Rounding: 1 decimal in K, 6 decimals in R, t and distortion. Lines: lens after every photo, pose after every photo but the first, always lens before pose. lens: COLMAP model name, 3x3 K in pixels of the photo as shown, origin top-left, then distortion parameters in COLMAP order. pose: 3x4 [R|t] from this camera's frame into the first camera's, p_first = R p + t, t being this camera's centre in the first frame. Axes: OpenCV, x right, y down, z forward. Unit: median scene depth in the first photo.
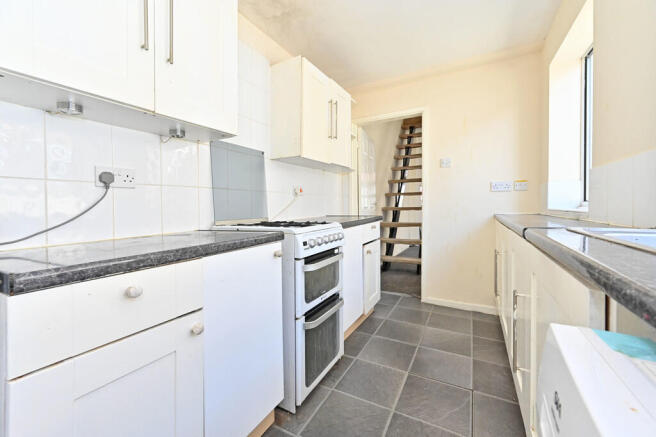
lens RADIAL K [[268.3, 0, 328.4], [0, 268.3, 206.7], [0, 0, 1]] dist [-0.002164, -0.000336]
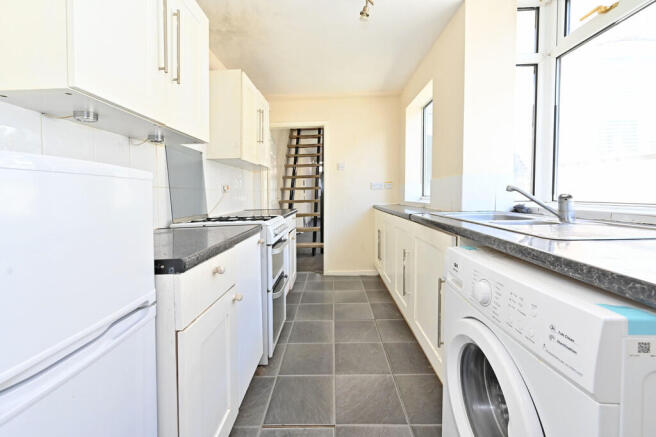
lens RADIAL K [[268.3, 0, 328.4], [0, 268.3, 206.7], [0, 0, 1]] dist [-0.002164, -0.000336]
pose [[0.885929, -0.027889, 0.462982, -0.295591], [0.013402, 0.999313, 0.034552, -0.018914], [-0.463628, -0.024405, 0.885694, -0.174375]]
